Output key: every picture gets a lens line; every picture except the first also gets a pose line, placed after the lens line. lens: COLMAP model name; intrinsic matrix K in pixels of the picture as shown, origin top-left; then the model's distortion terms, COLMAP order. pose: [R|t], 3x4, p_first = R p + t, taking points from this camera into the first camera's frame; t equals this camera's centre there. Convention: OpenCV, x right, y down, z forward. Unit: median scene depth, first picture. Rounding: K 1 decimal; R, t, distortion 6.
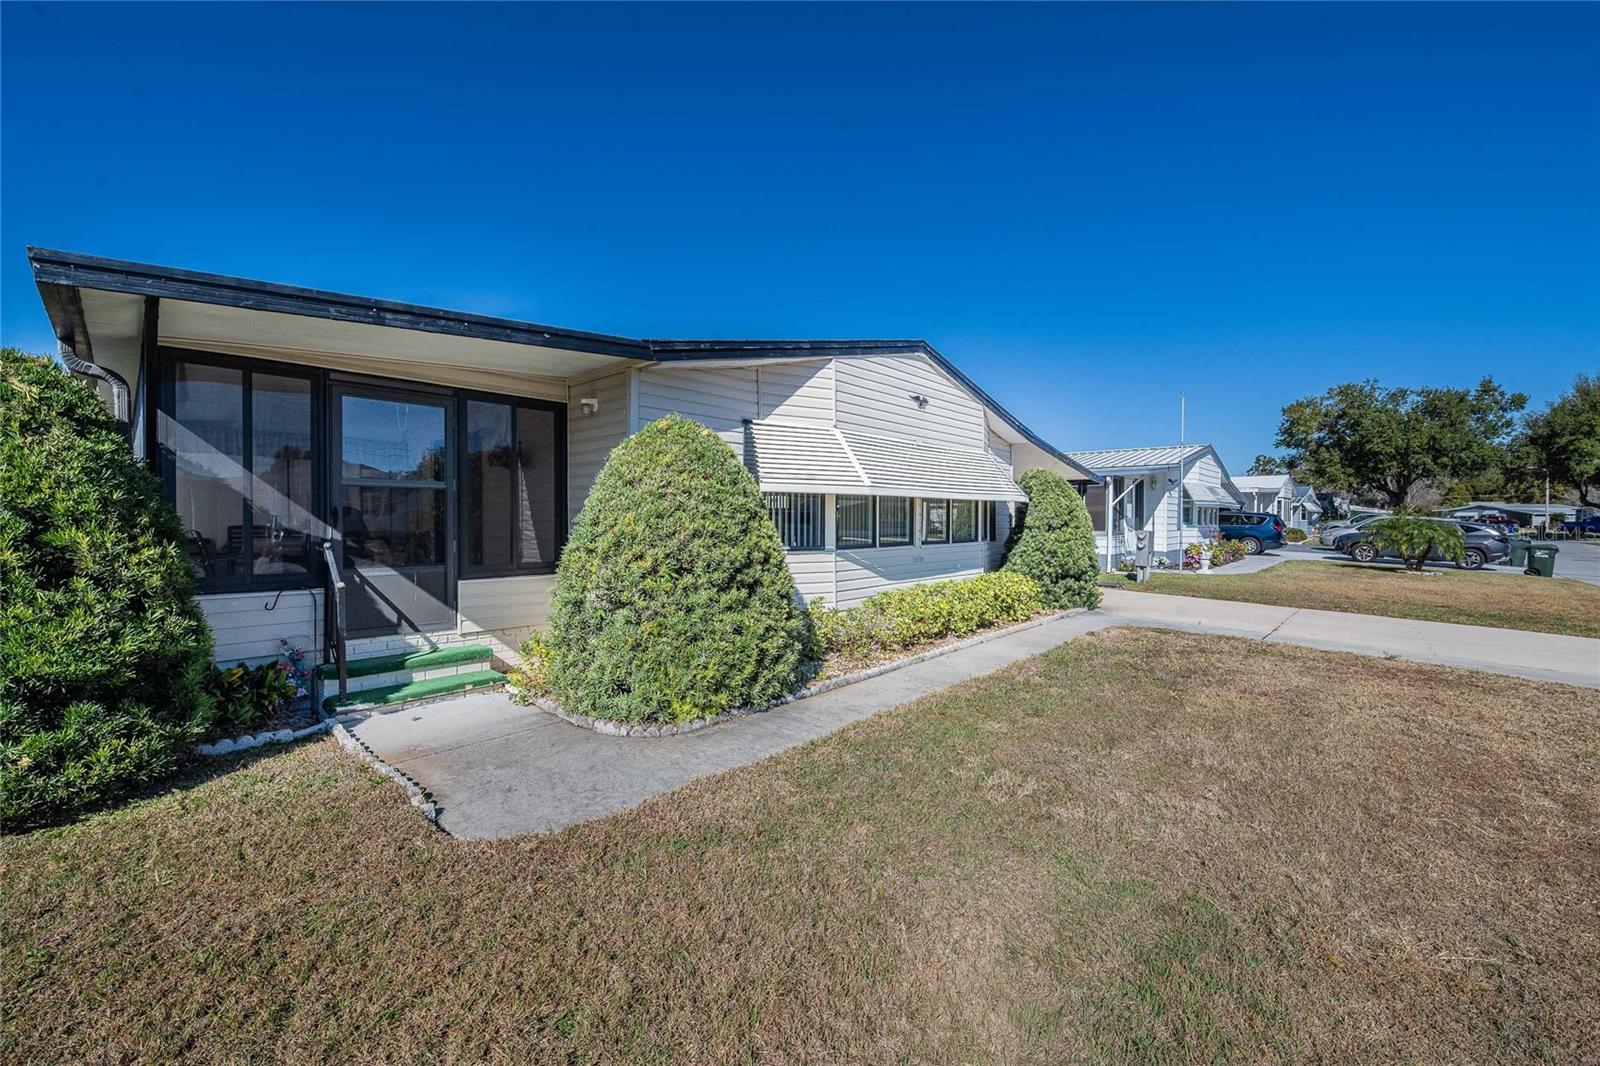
lens RADIAL K [[646.3, 0, 800.6], [0, 646.3, 527.6], [0, 0, 1]] dist [-0.012541, -0.000864]
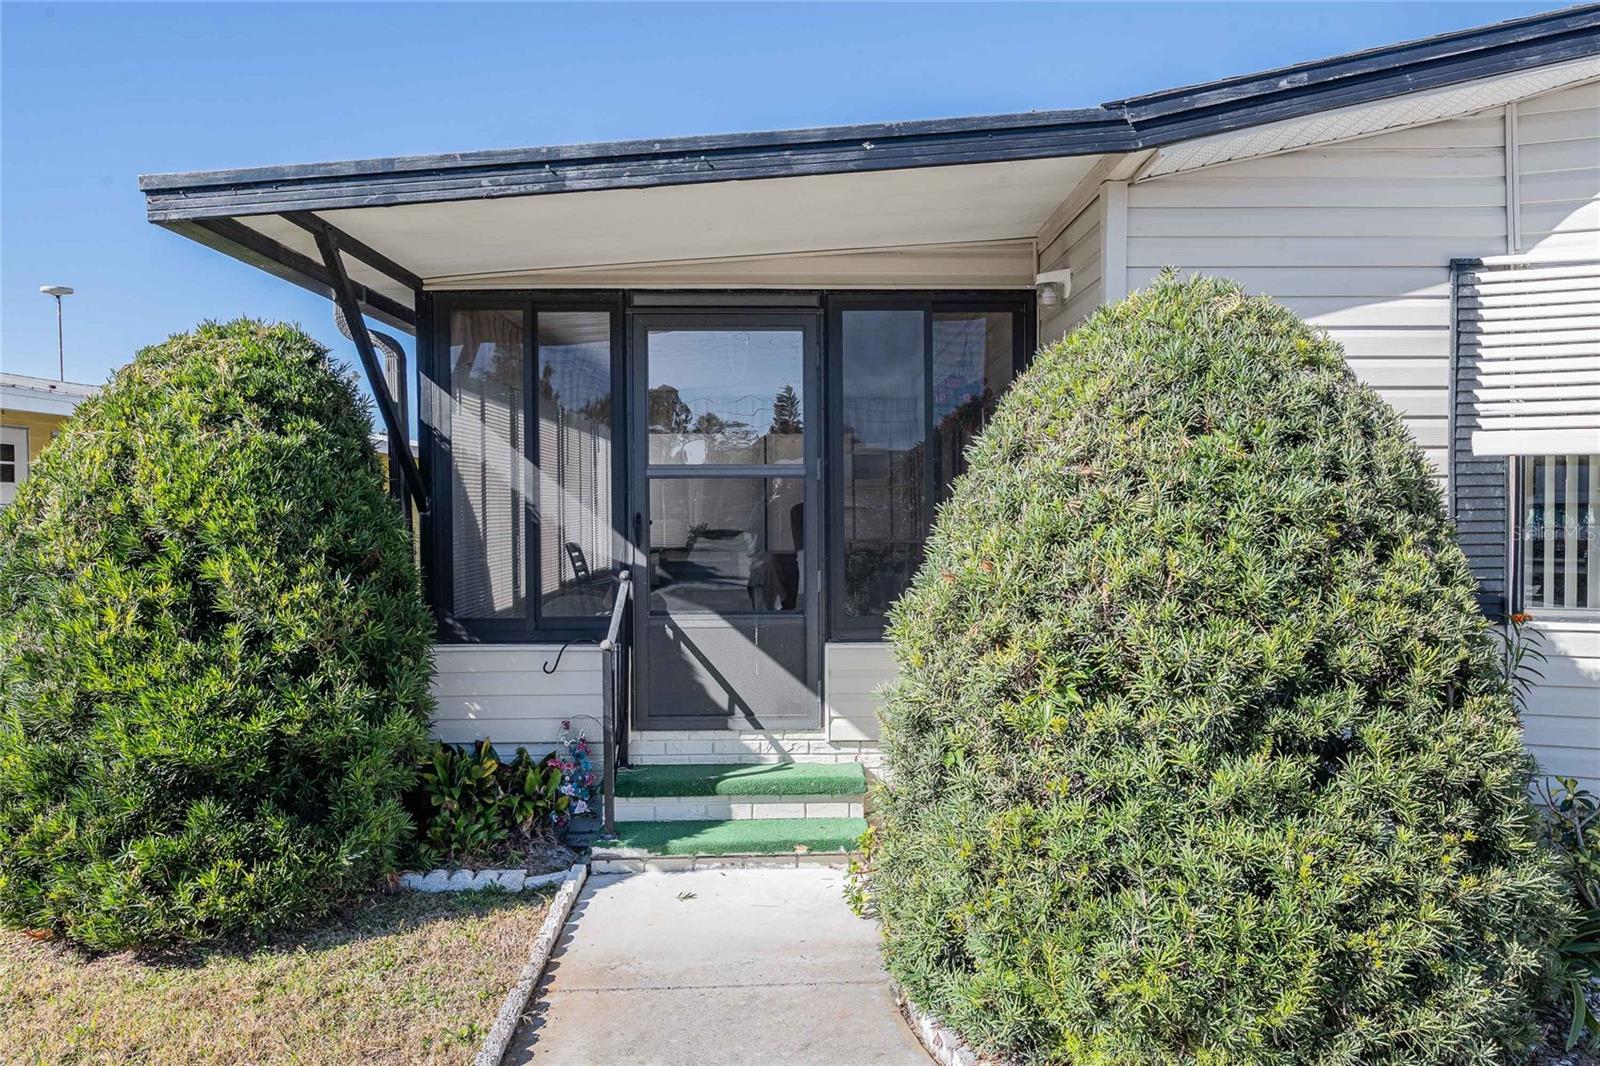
lens RADIAL K [[1077.9, 0, 799.4], [0, 1077.9, 529.6], [0, 0, 1]] dist [0.004009, -0.005433]
pose [[0.689404, 0.007189, -0.724341, 0.138984], [-0.000403, 0.999954, 0.009541, -0.027502], [0.724377, -0.006286, 0.689376, 0.423417]]
